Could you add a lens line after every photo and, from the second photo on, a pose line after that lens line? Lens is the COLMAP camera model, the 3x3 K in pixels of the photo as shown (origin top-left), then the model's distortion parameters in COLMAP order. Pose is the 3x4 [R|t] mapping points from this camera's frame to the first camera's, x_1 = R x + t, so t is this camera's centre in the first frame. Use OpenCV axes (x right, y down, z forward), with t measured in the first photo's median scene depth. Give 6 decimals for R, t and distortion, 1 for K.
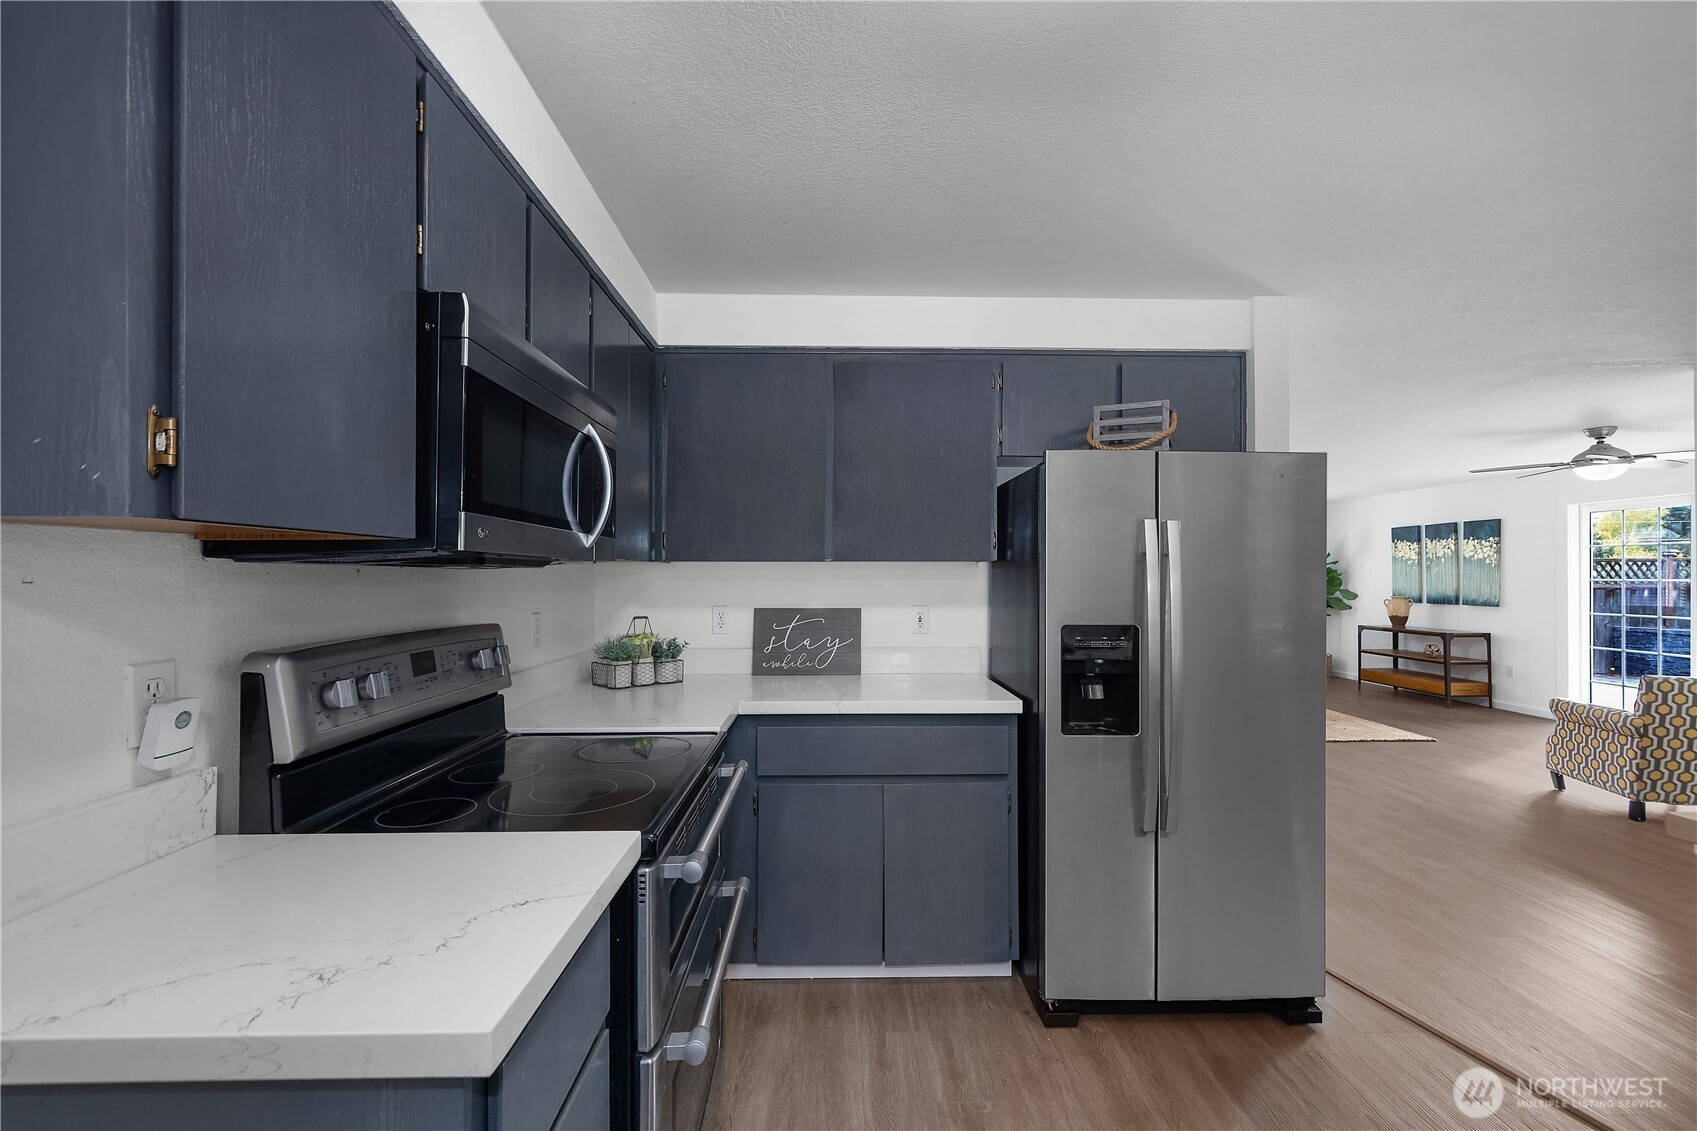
lens RADIAL K [[716.9, 0, 848.6], [0, 716.9, 570.0], [0, 0, 1]] dist [0.001573, 0.000301]
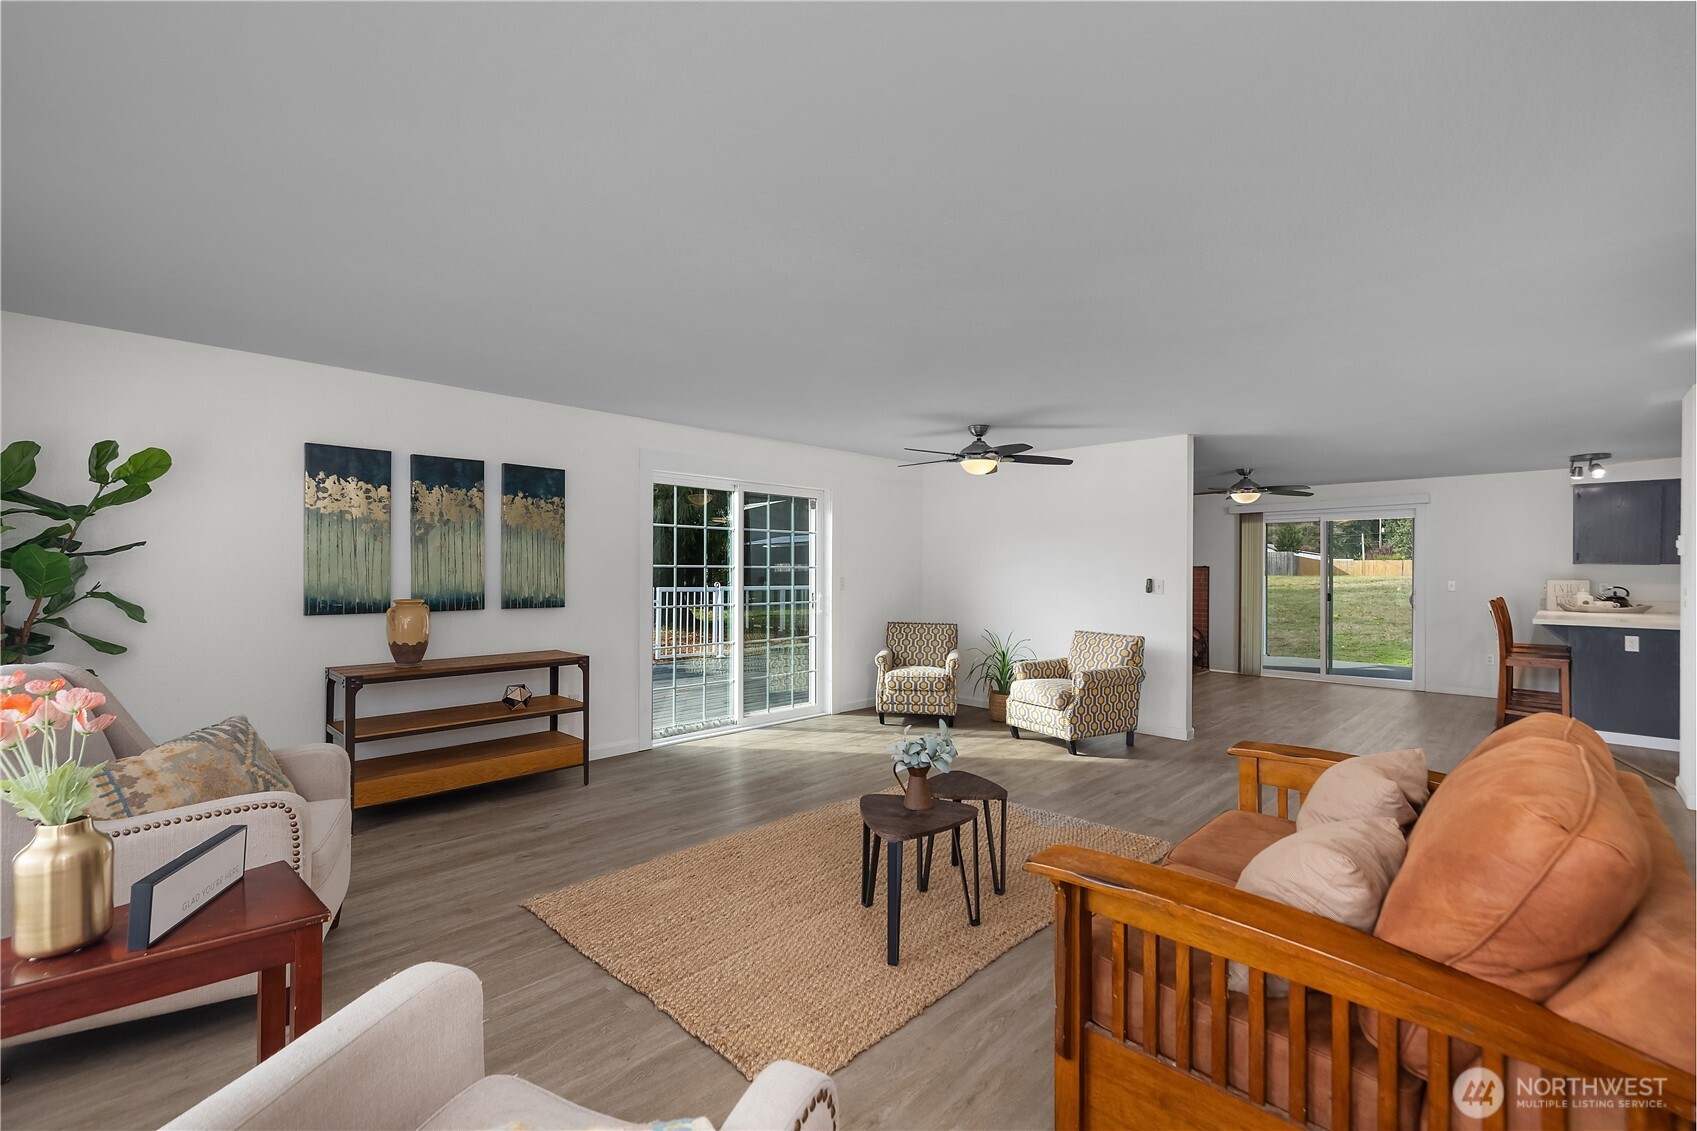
lens RADIAL K [[716.9, 0, 848.6], [0, 716.9, 570.0], [0, 0, 1]] dist [0.001573, 0.000301]
pose [[-0.694299, -0.005360, 0.719666, 0.248959], [-0.012677, 0.999908, -0.004783, 0.017145], [-0.719575, -0.012444, -0.694304, 1.178011]]
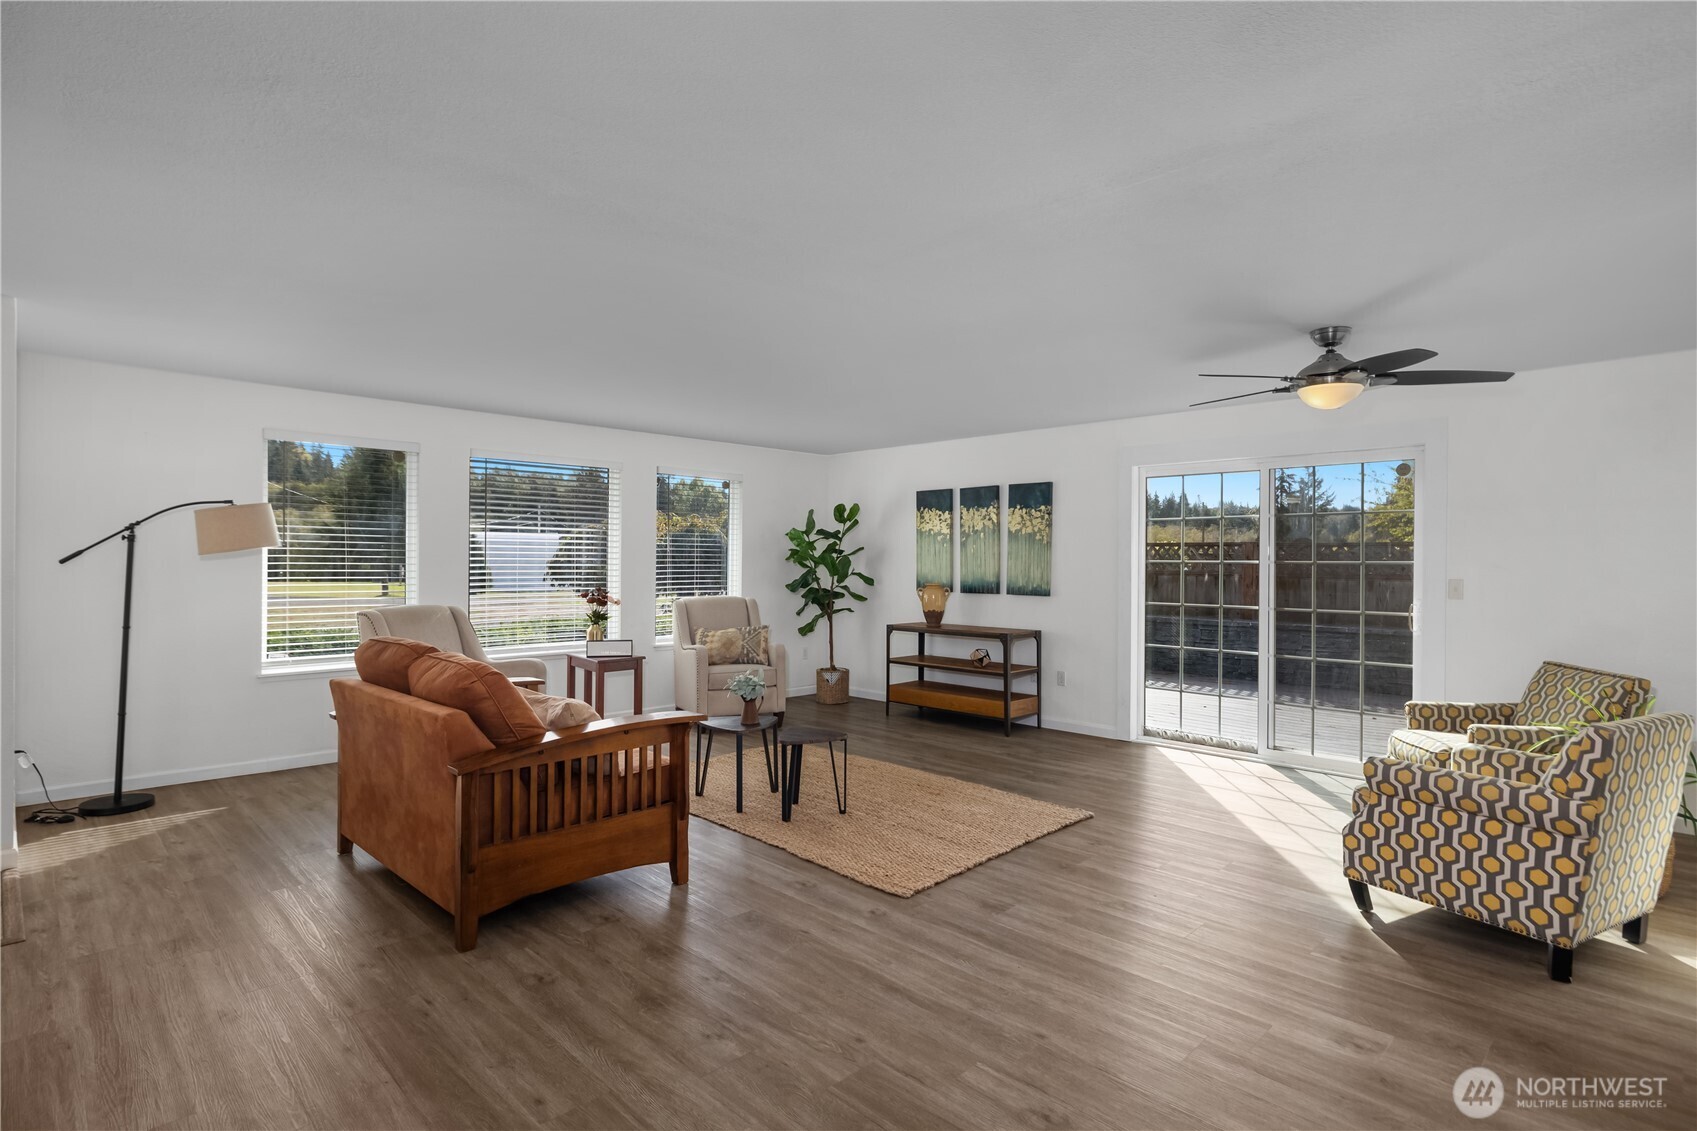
lens RADIAL K [[848.4, 0, 854.7], [0, 848.4, 560.3], [0, 0, 1]] dist [-0.002997, -0.000065]
pose [[0.718774, 0.003230, 0.695236, 0.113300], [-0.009788, 0.999937, 0.005474, 0.009560], [-0.695174, -0.010739, 0.718761, 0.458923]]
